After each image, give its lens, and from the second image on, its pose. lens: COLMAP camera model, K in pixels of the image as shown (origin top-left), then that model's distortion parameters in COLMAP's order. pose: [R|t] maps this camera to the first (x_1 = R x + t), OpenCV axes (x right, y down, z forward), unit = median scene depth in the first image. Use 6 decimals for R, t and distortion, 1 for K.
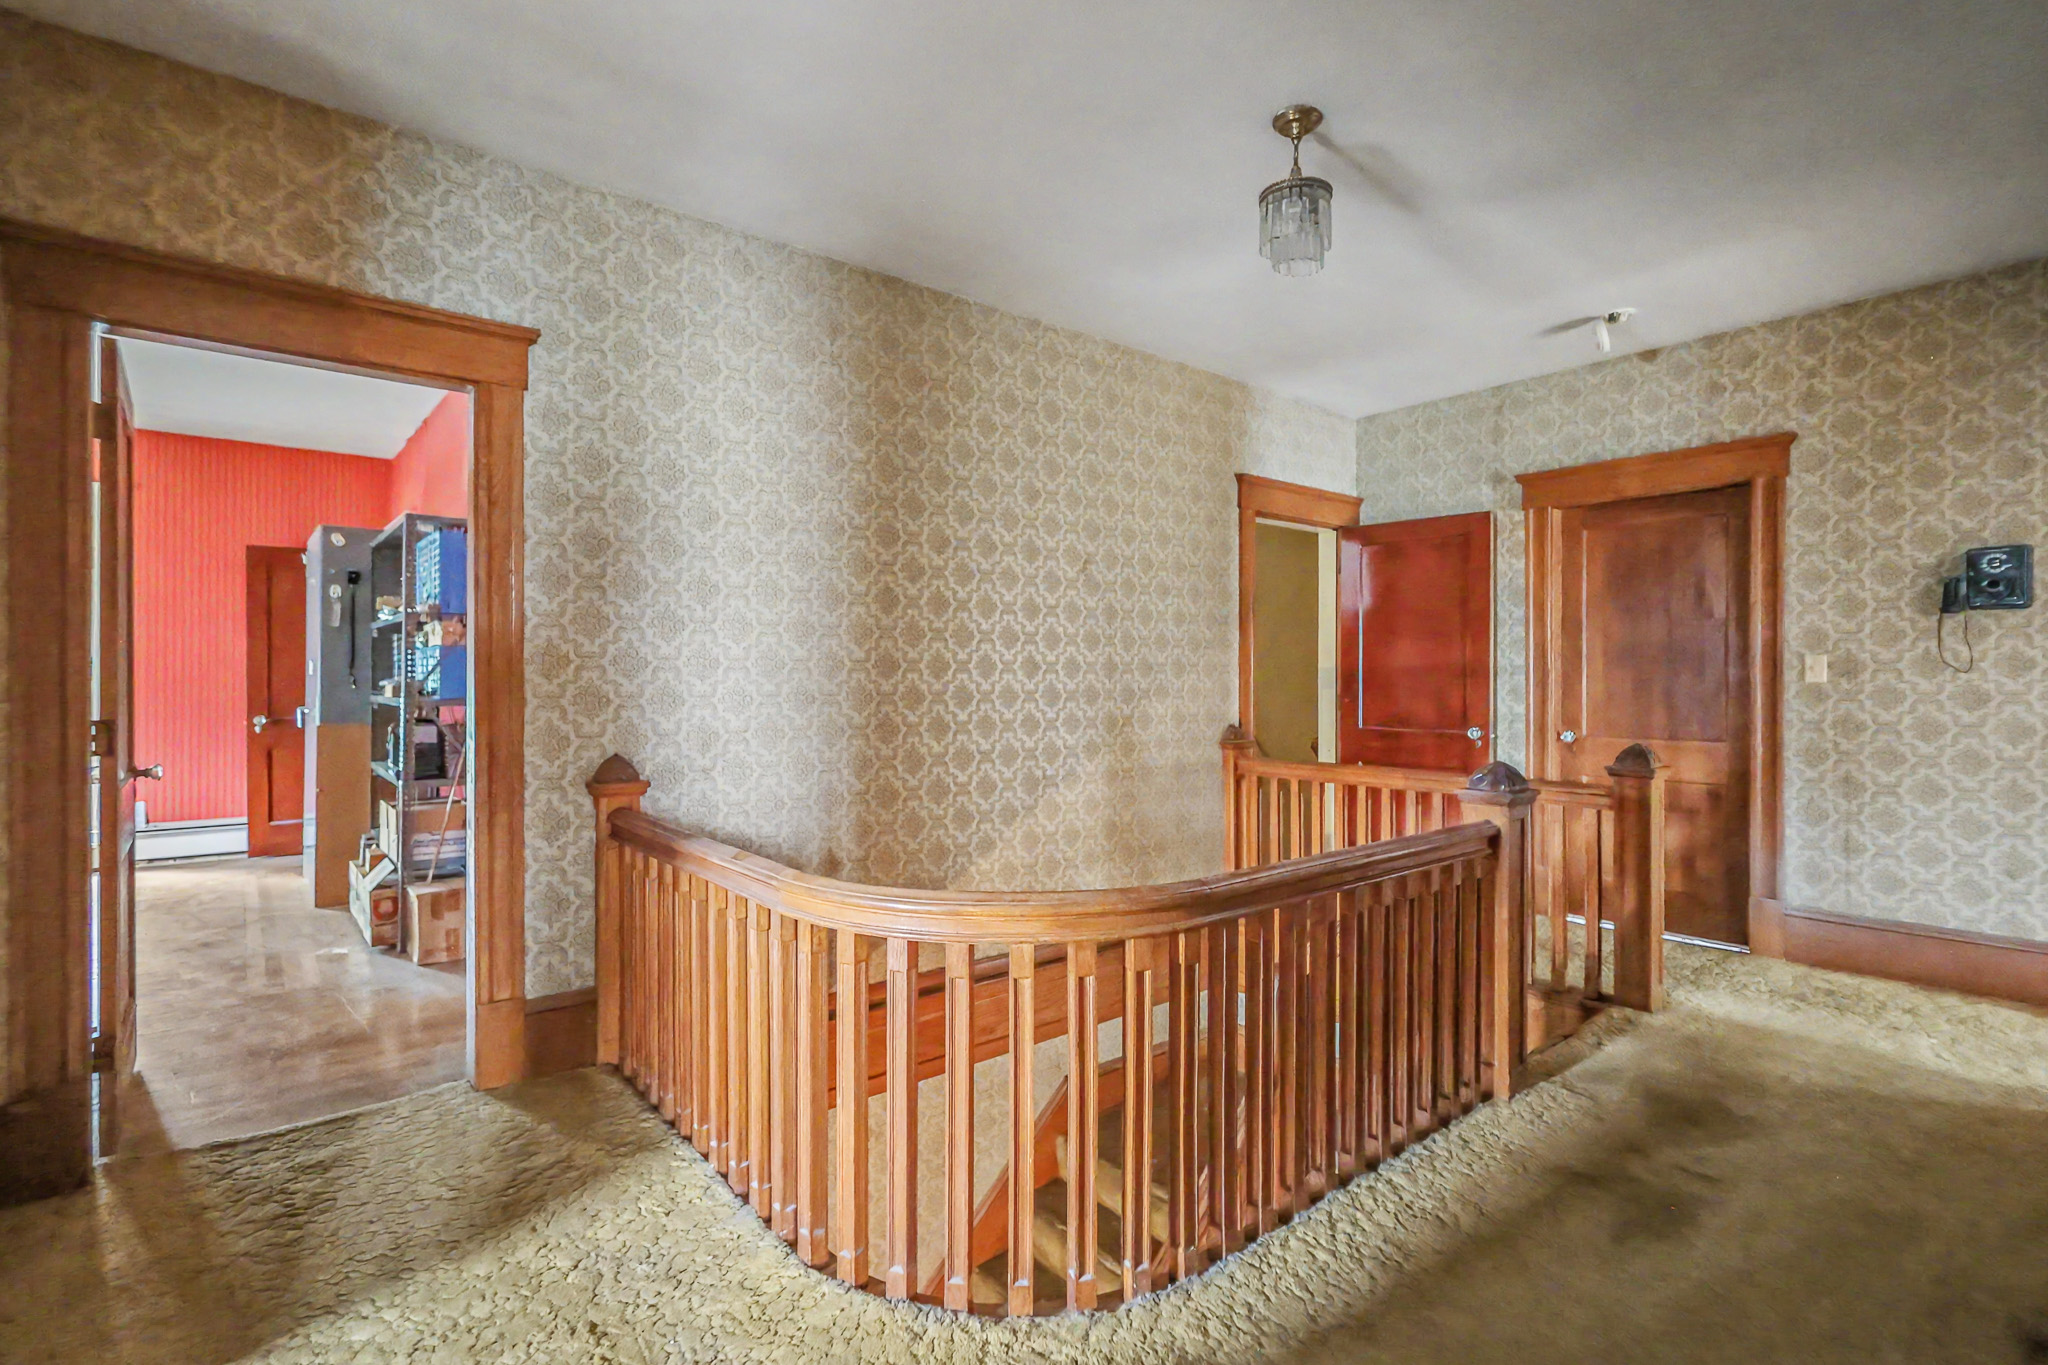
lens RADIAL K [[983.5, 0, 1016.5], [0, 983.5, 676.4], [0, 0, 1]] dist [-0.001120, 0.000191]
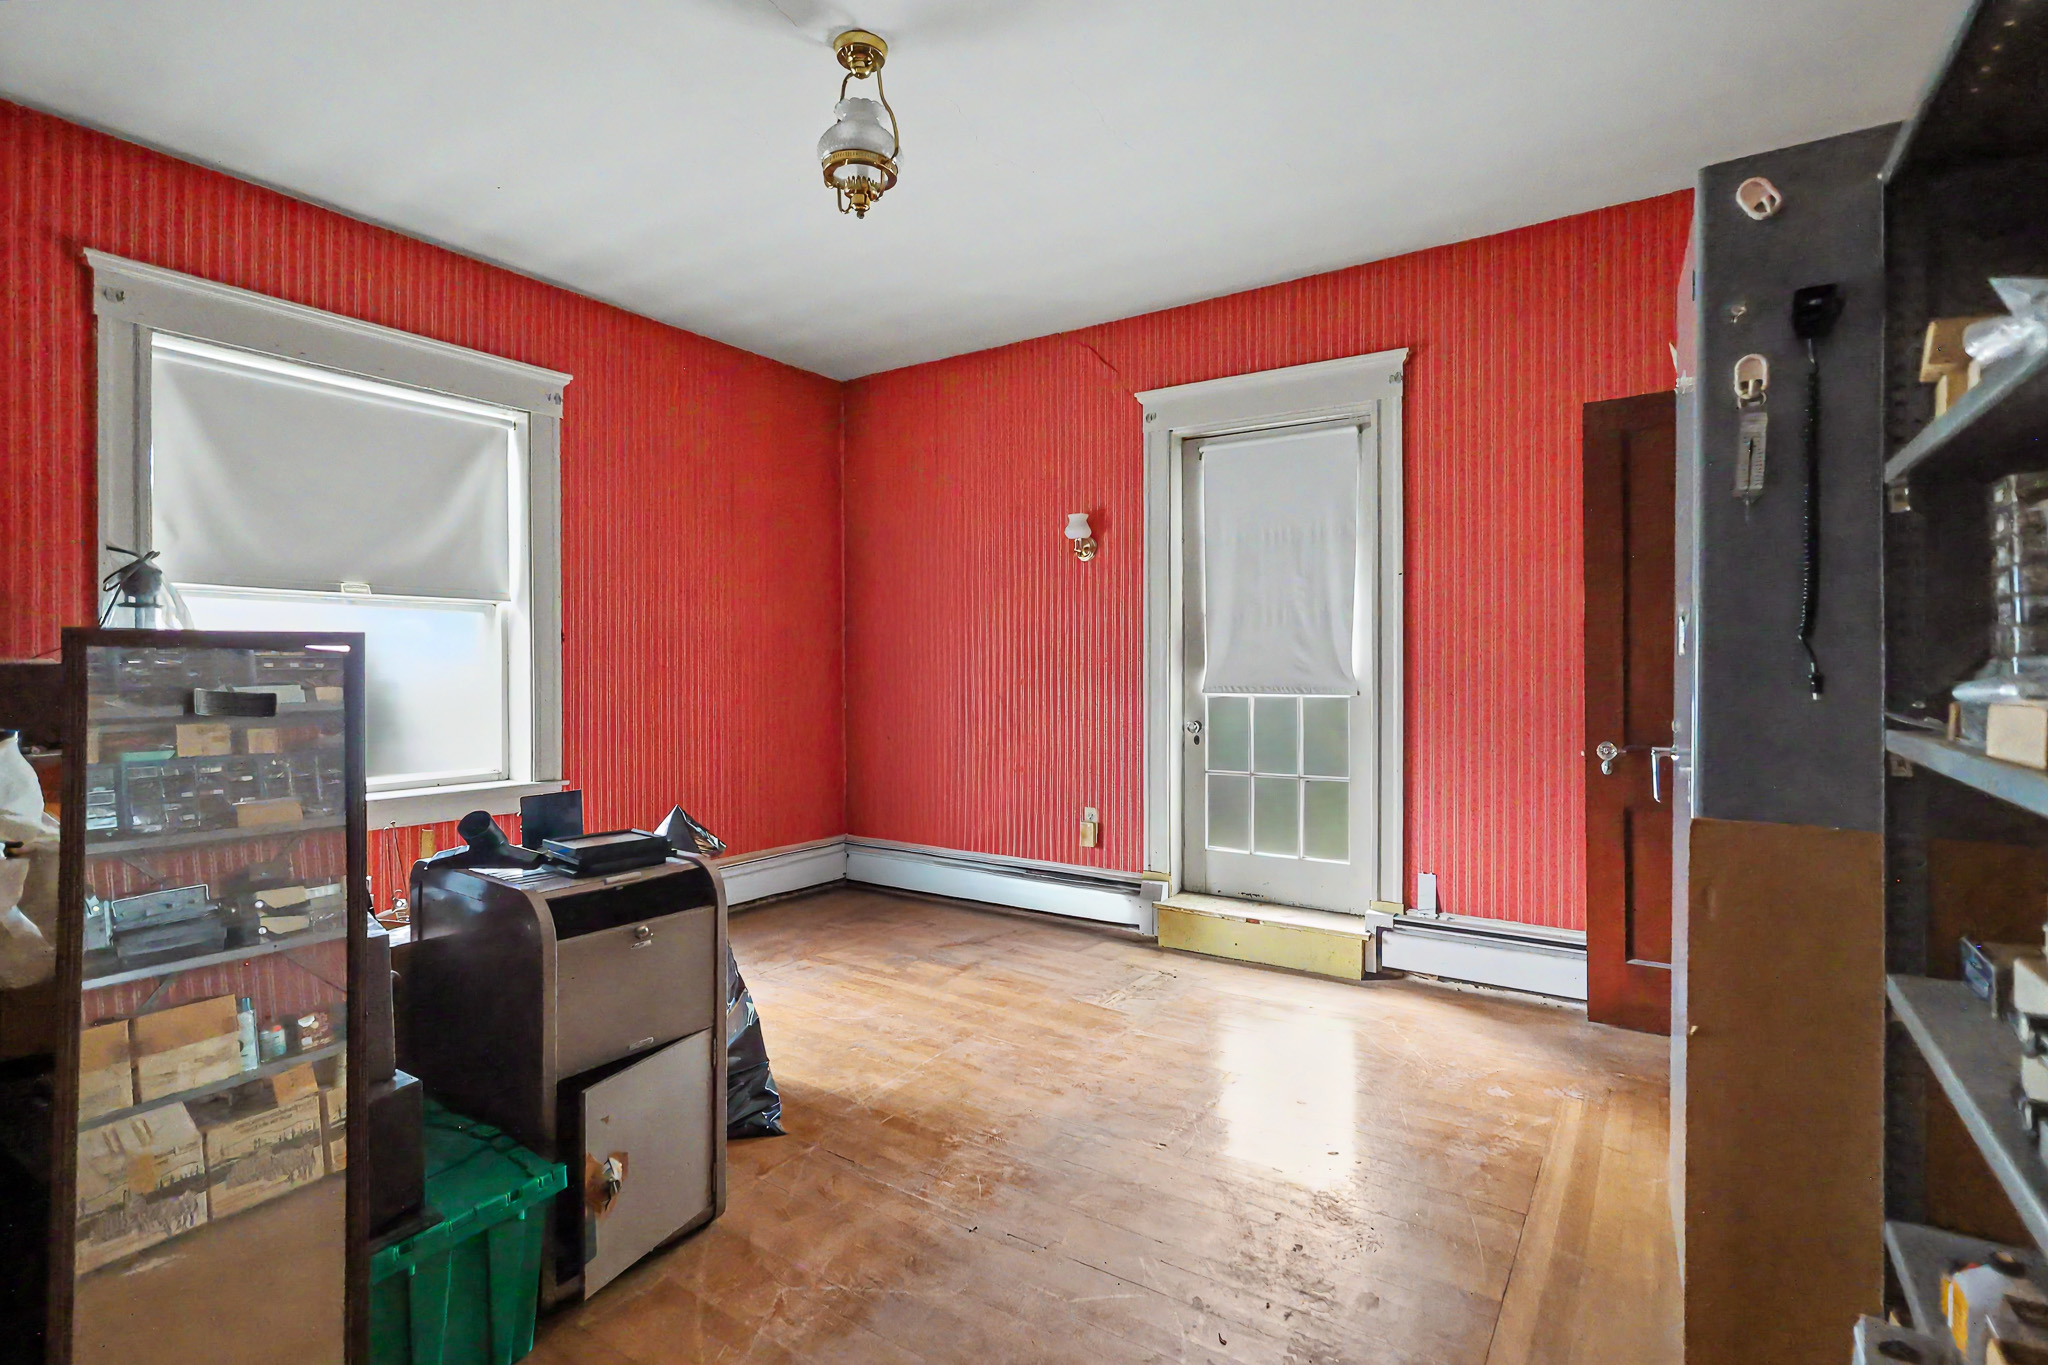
lens RADIAL K [[983.5, 0, 1016.5], [0, 983.5, 666.5], [0, 0, 1]] dist [-0.001120, 0.000191]
pose [[0.307622, -0.007067, -0.951482, -0.461077], [0.008414, 0.999954, -0.004707, 0.001287], [0.951471, -0.006558, 0.307667, 0.670916]]
